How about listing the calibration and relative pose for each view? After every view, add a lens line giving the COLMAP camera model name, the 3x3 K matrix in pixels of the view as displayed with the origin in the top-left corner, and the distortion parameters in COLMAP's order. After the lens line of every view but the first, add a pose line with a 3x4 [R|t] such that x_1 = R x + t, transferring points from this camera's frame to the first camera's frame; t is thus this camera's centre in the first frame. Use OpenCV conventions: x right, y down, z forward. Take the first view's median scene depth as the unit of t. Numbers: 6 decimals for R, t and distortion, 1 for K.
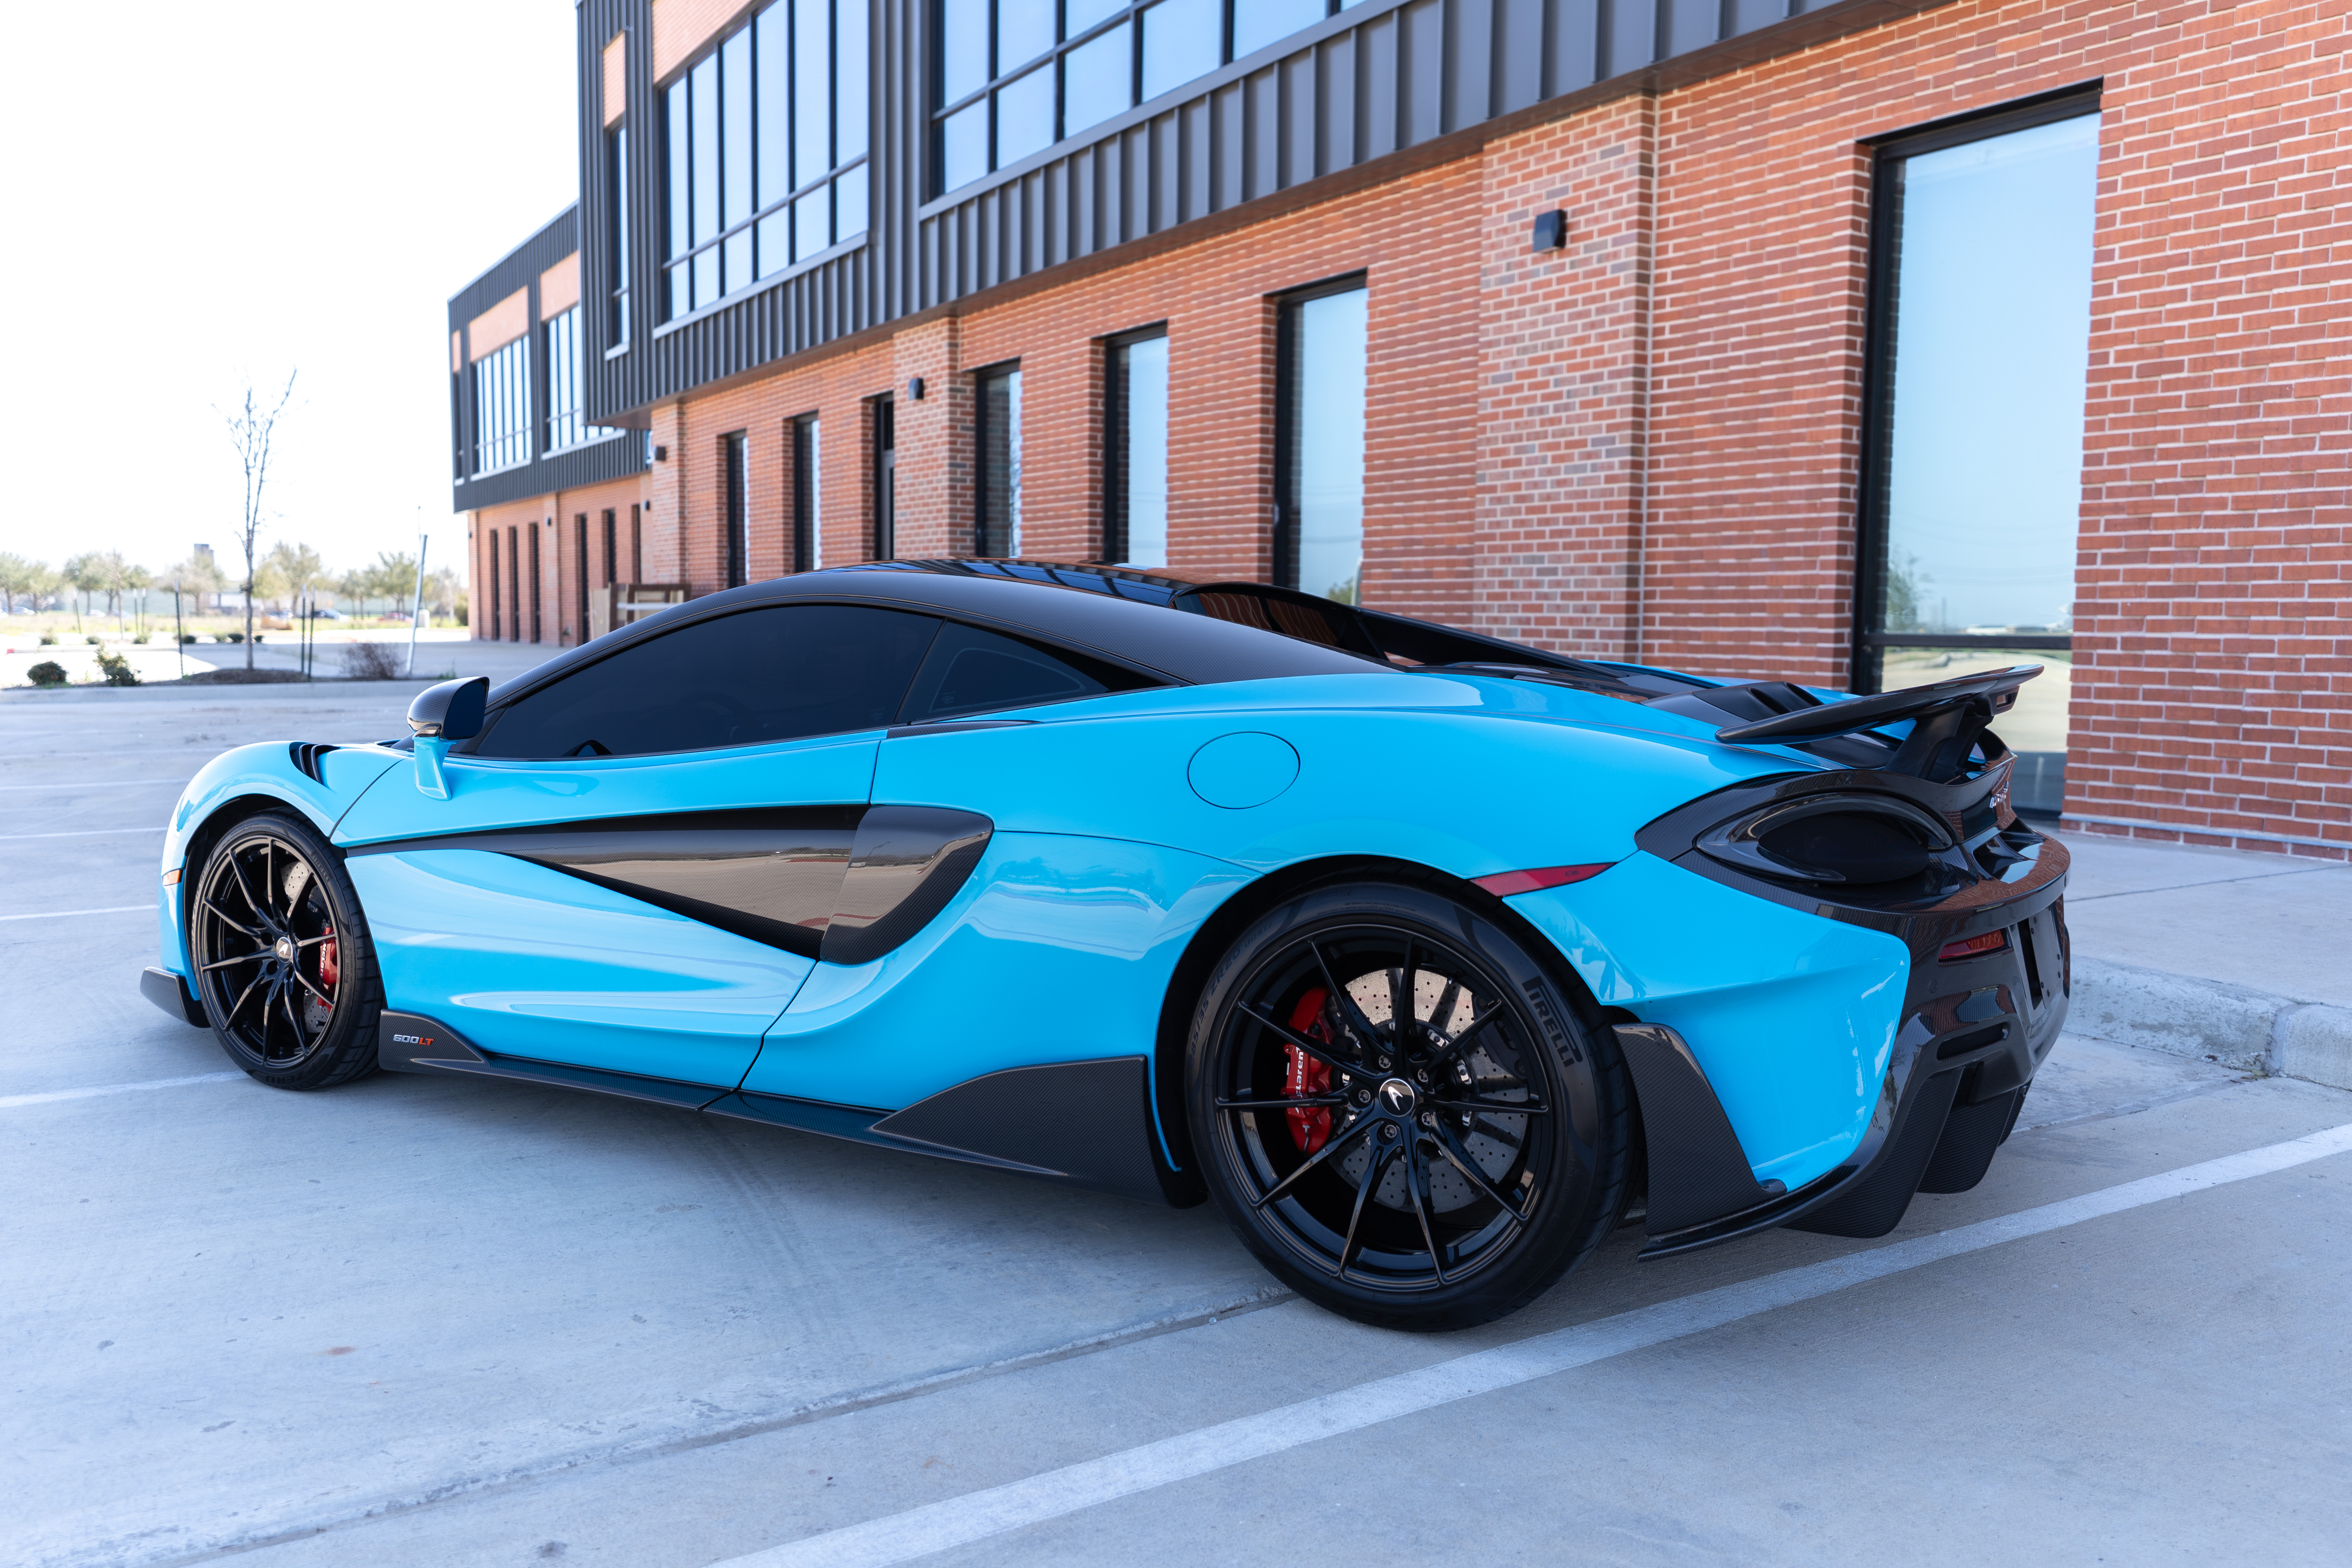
lens RADIAL K [[1849.7, 0, 1171.8], [0, 1849.7, 781.1], [0, 0, 1]] dist [0.003620, 0.001608]
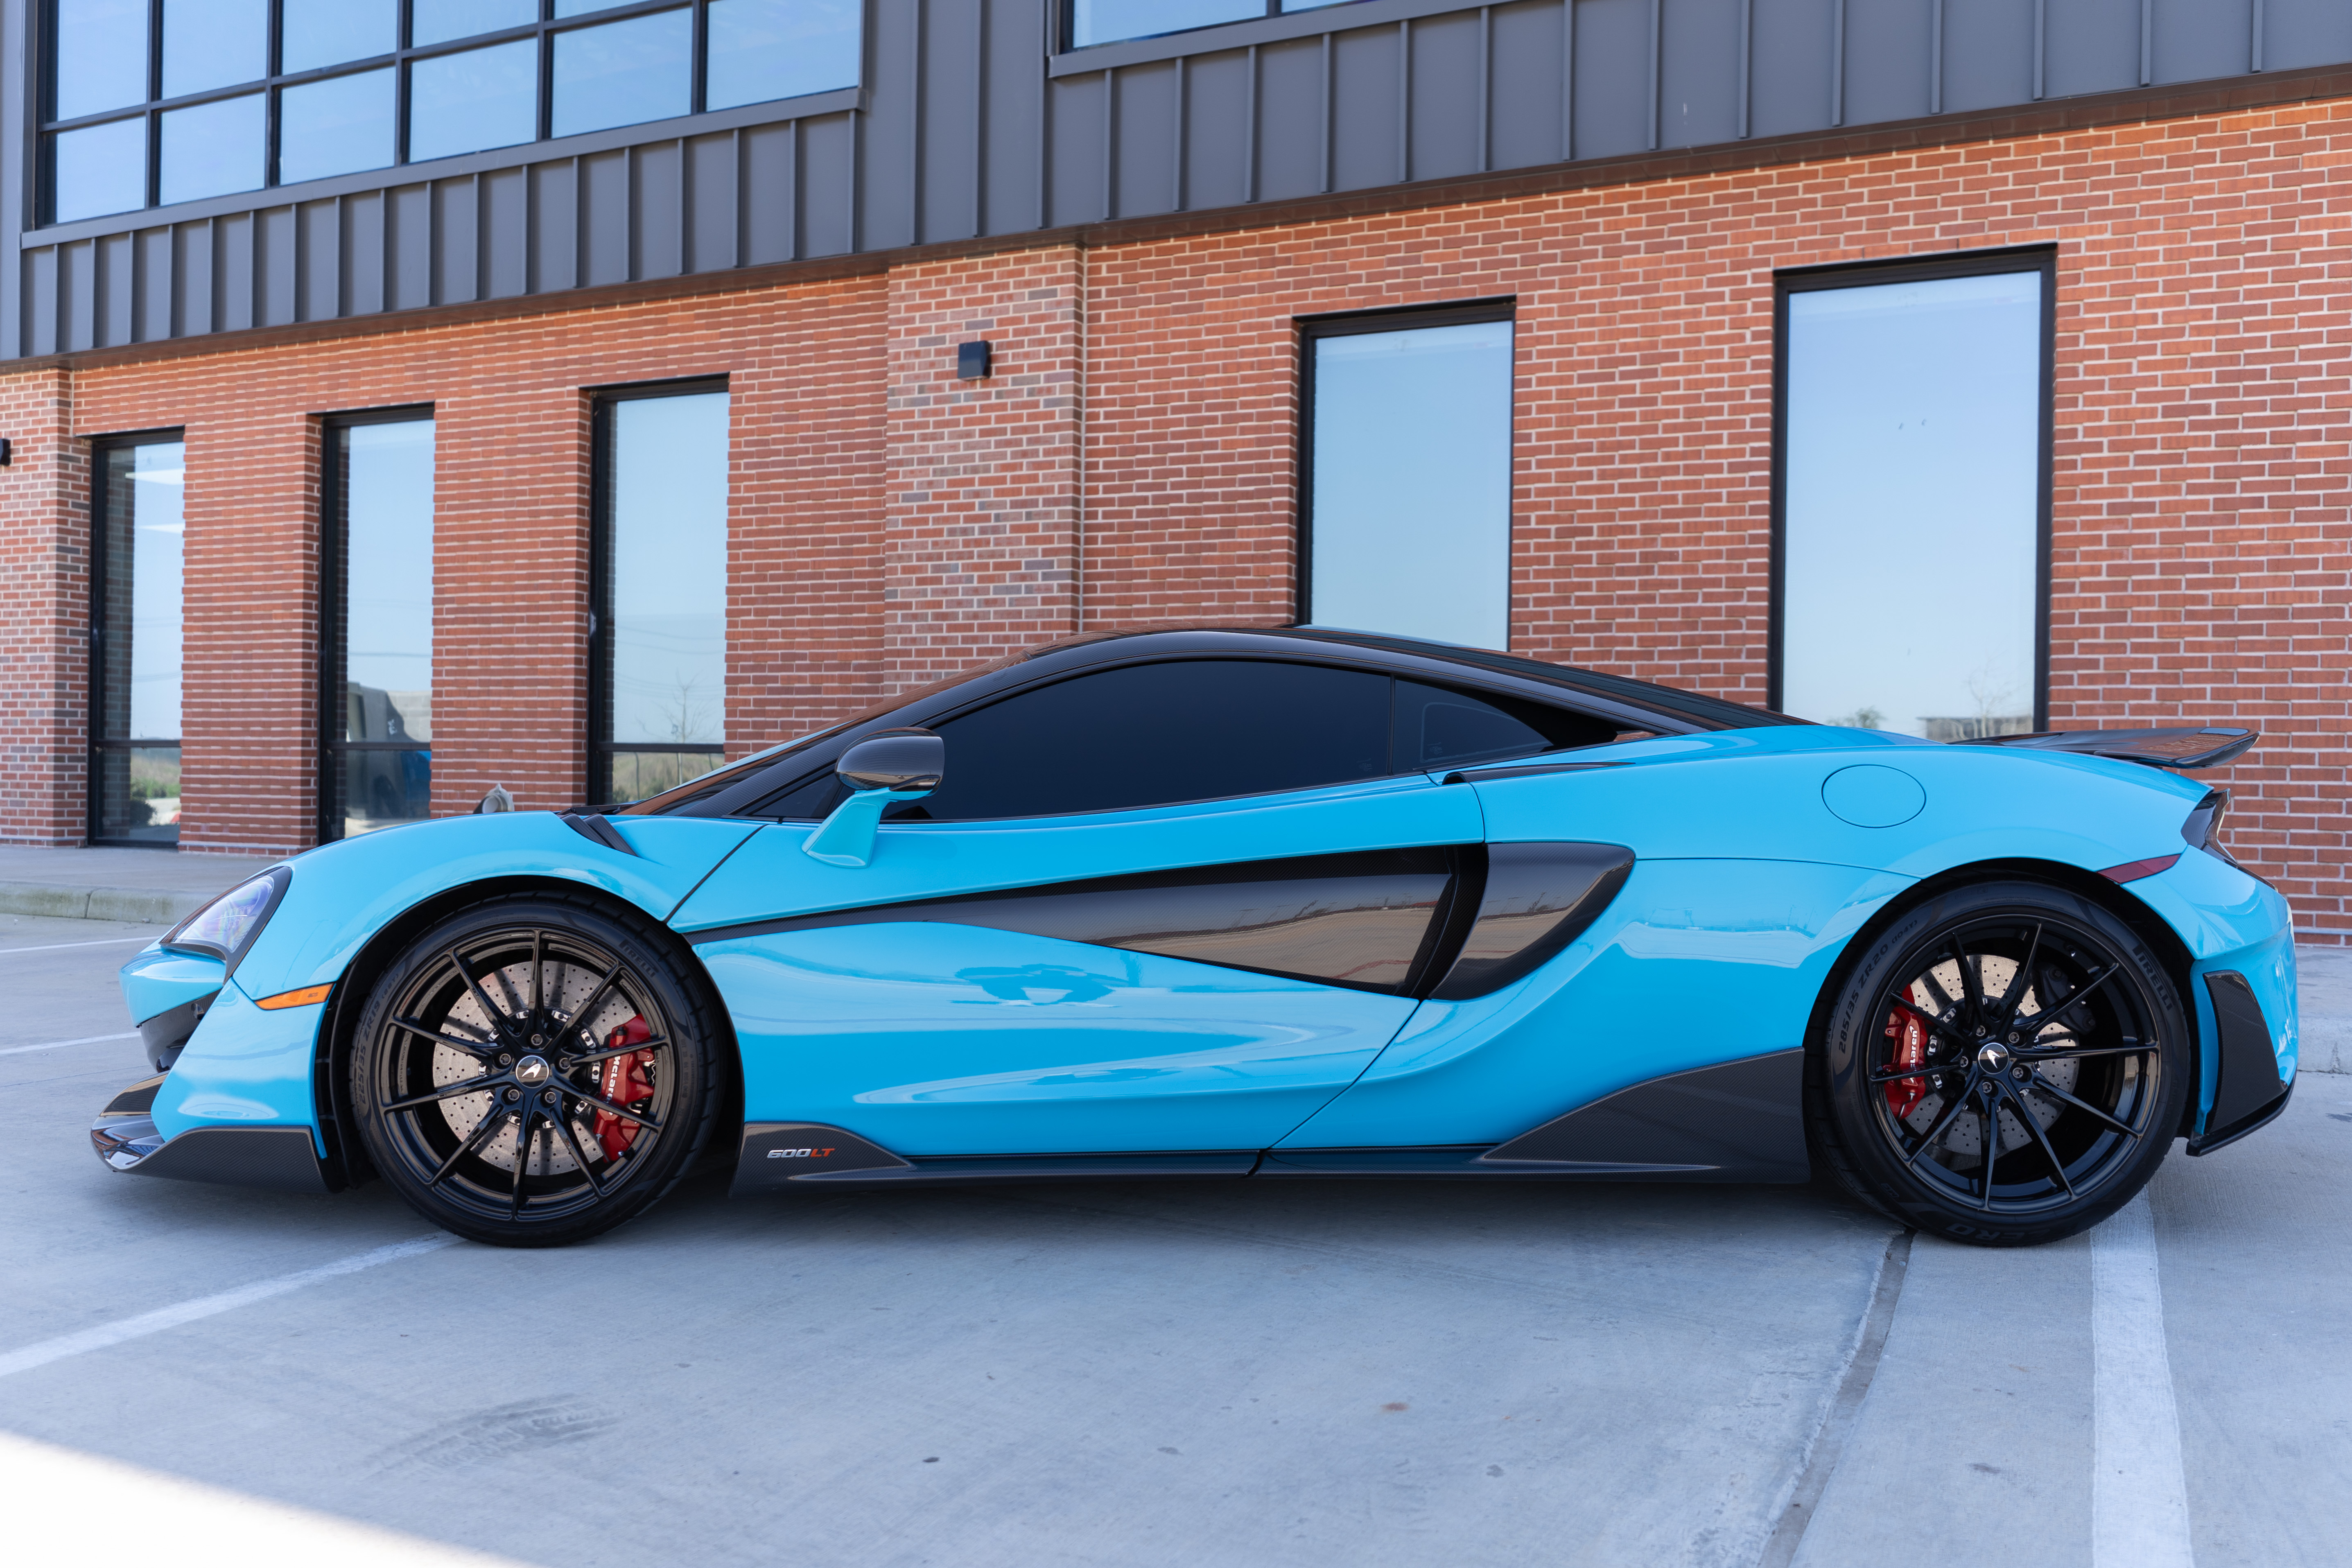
lens RADIAL K [[1929.6, 0, 1172.5], [0, 1929.6, 788.4], [0, 0, 1]] dist [0.006534, -0.006836]
pose [[0.836294, -0.001021, 0.548281, -0.404313], [0.042823, 0.997065, -0.063462, 0.019346], [-0.546607, 0.076552, 0.833883, 0.082203]]
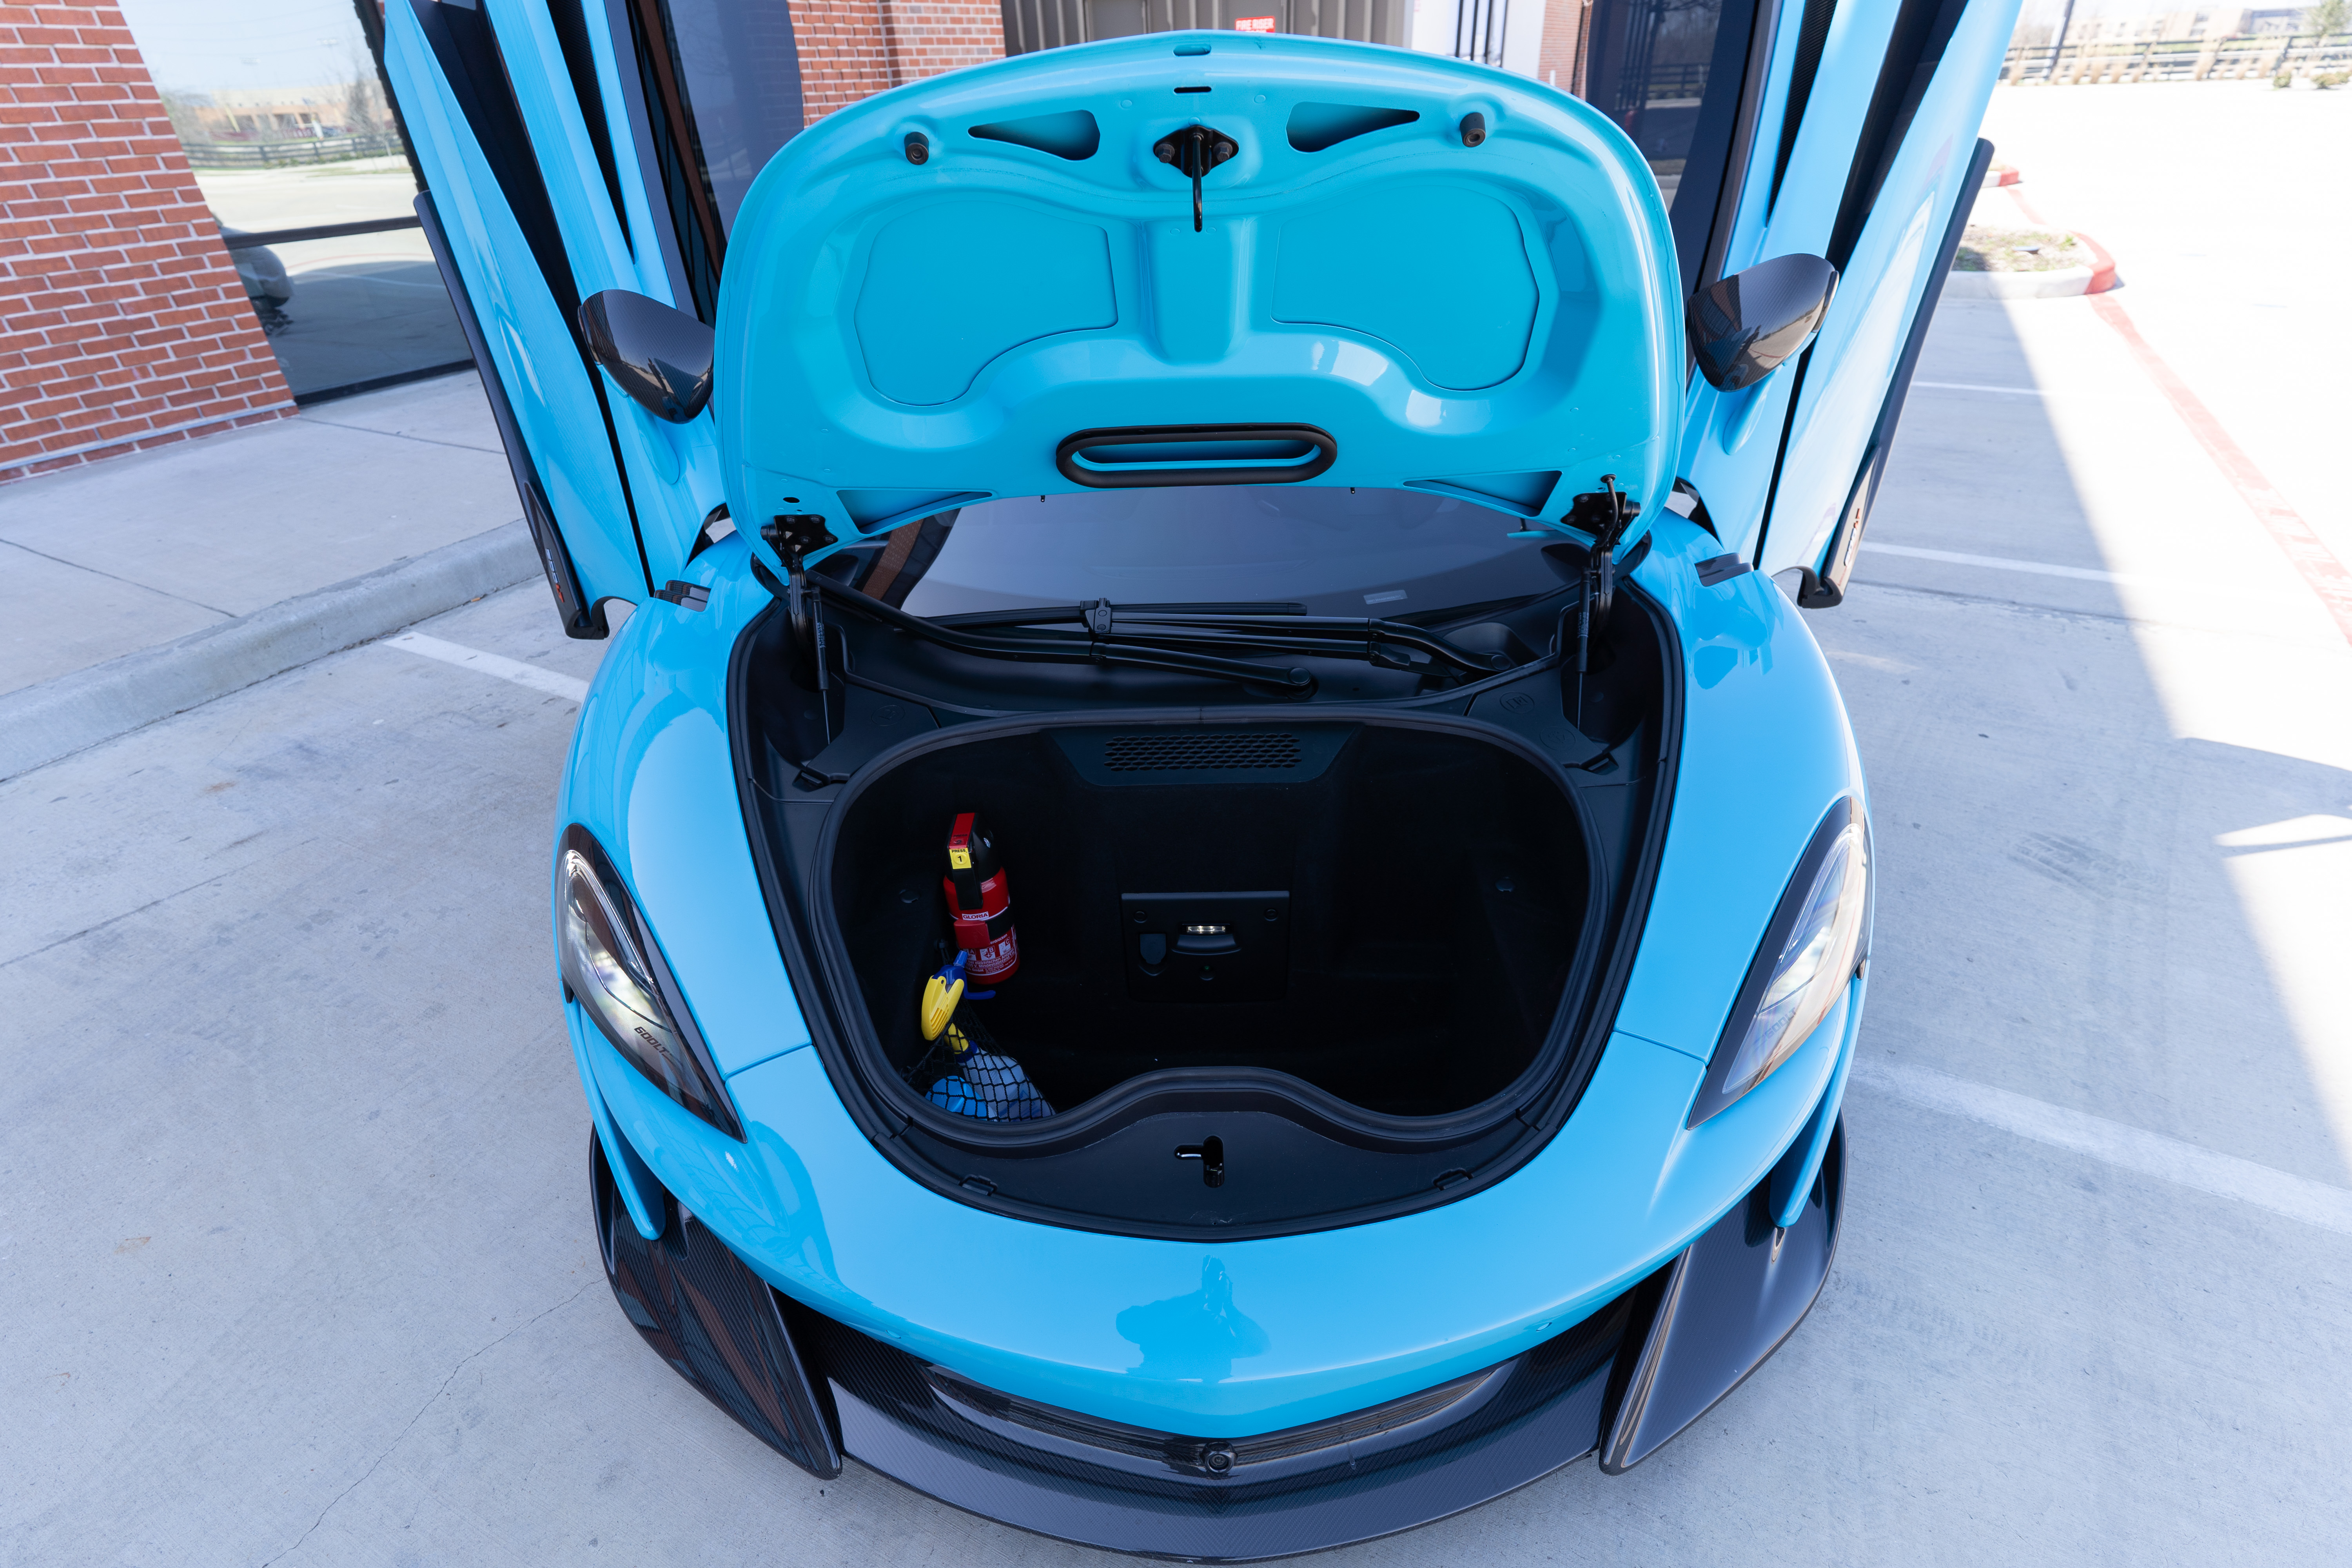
lens RADIAL K [[1122.3, 0, 1180.4], [0, 1122.3, 787.1], [0, 0, 1]] dist [-0.000512, -0.000439]
pose [[-0.511773, -0.447508, 0.733366, -0.406811], [0.109539, 0.812668, 0.572340, -0.127874], [-0.852109, 0.373240, -0.366881, 0.784333]]
